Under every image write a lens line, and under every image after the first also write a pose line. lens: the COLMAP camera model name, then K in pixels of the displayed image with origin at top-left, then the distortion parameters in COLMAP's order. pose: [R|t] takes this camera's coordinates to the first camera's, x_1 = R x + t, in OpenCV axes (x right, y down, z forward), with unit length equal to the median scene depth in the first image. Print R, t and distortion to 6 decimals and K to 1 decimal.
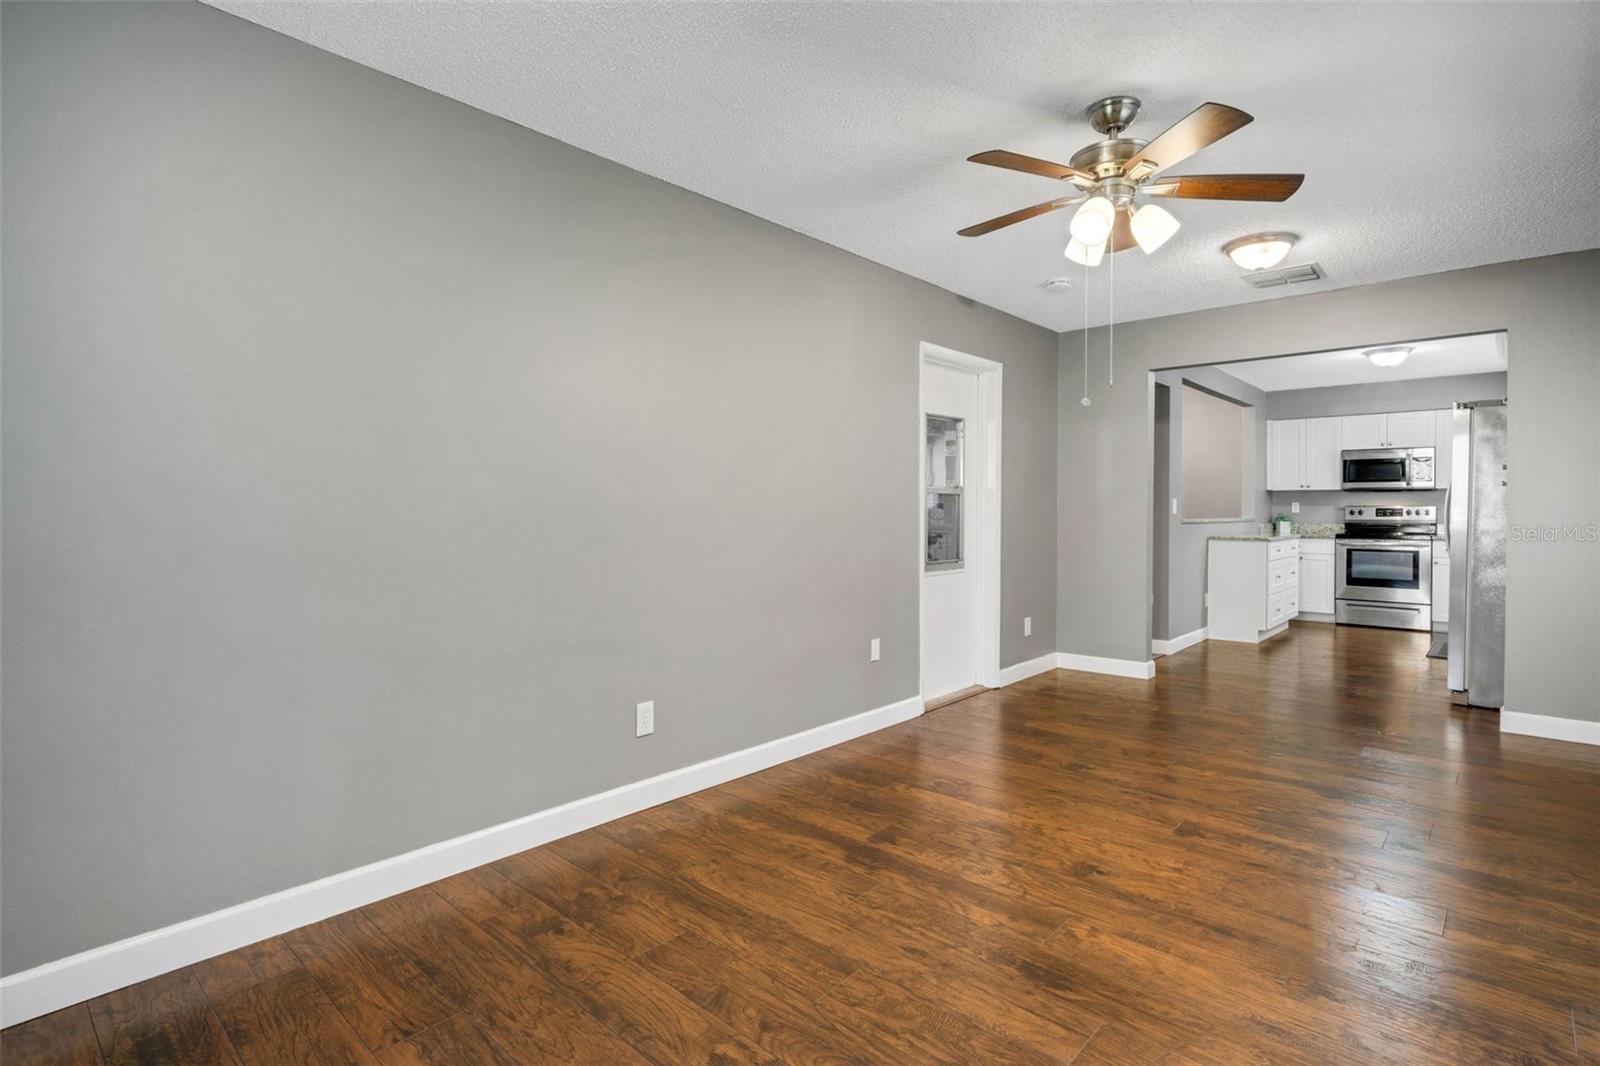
lens RADIAL K [[766.5, 0, 809.5], [0, 766.5, 522.9], [0, 0, 1]] dist [0.000713, 0.000118]
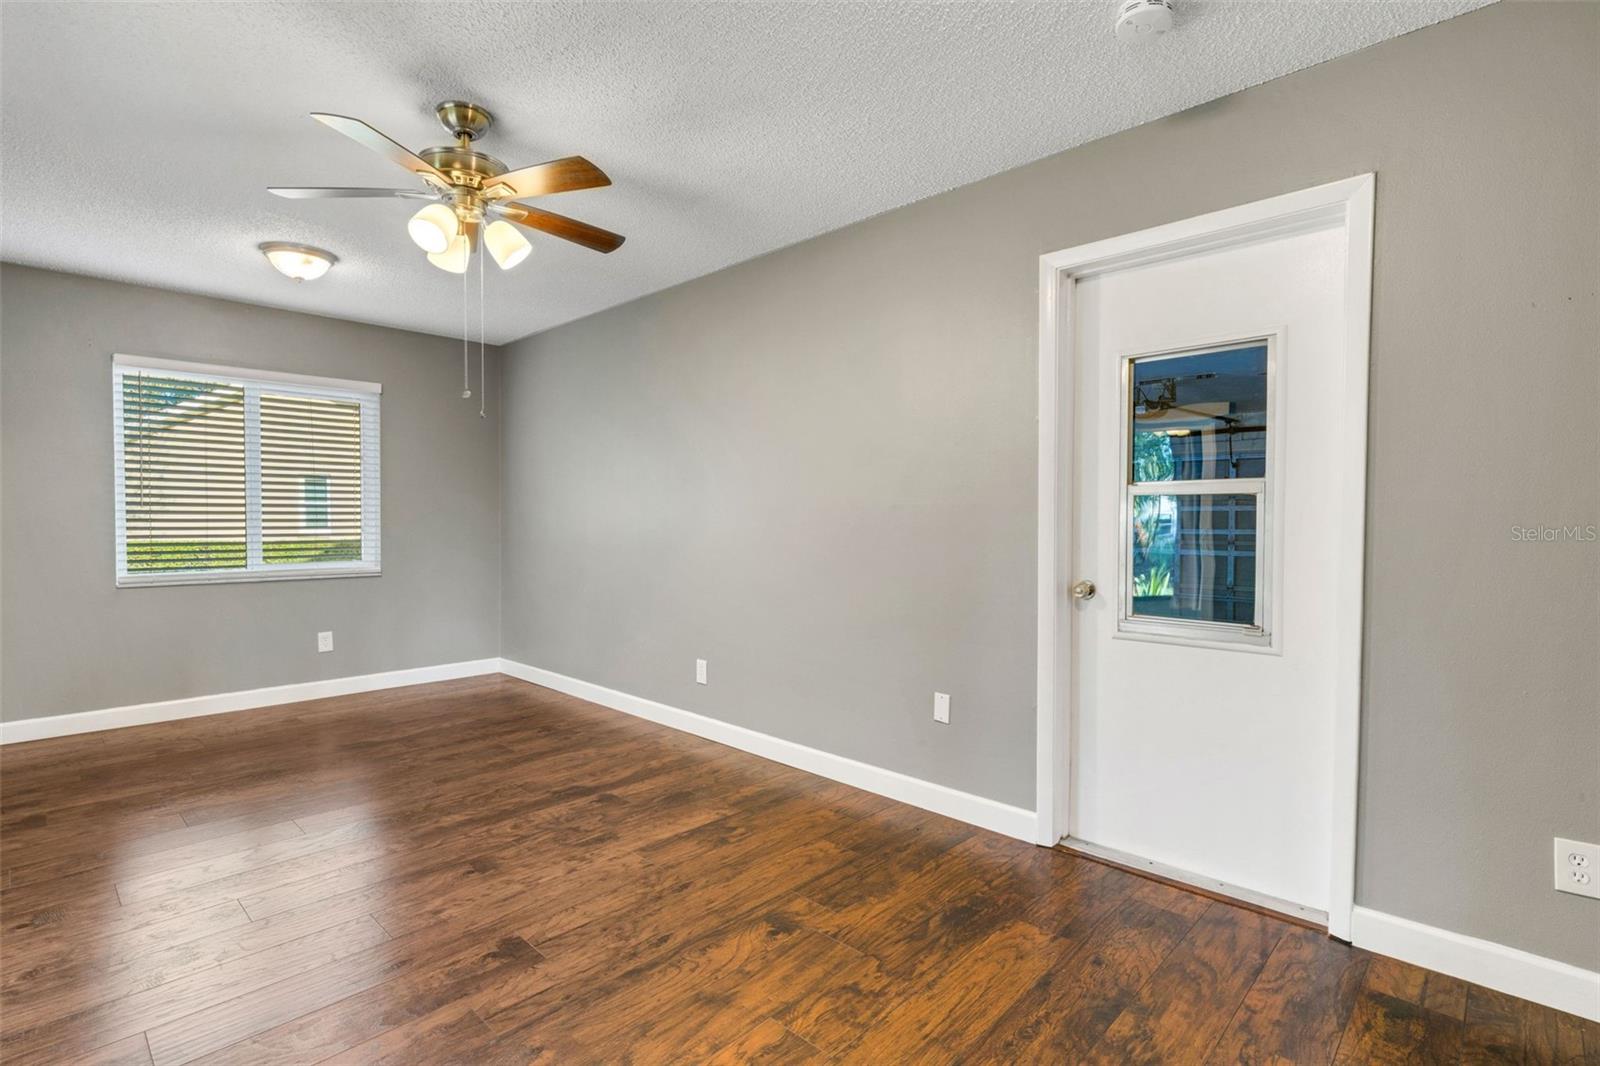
lens RADIAL K [[766.5, 0, 808.6], [0, 766.5, 539.3], [0, 0, 1]] dist [0.000713, 0.000118]
pose [[-0.015657, 0.024410, -0.999579, 1.245388], [-0.024172, 0.999401, 0.024784, -0.019154], [0.999585, 0.024550, -0.015057, 1.313037]]
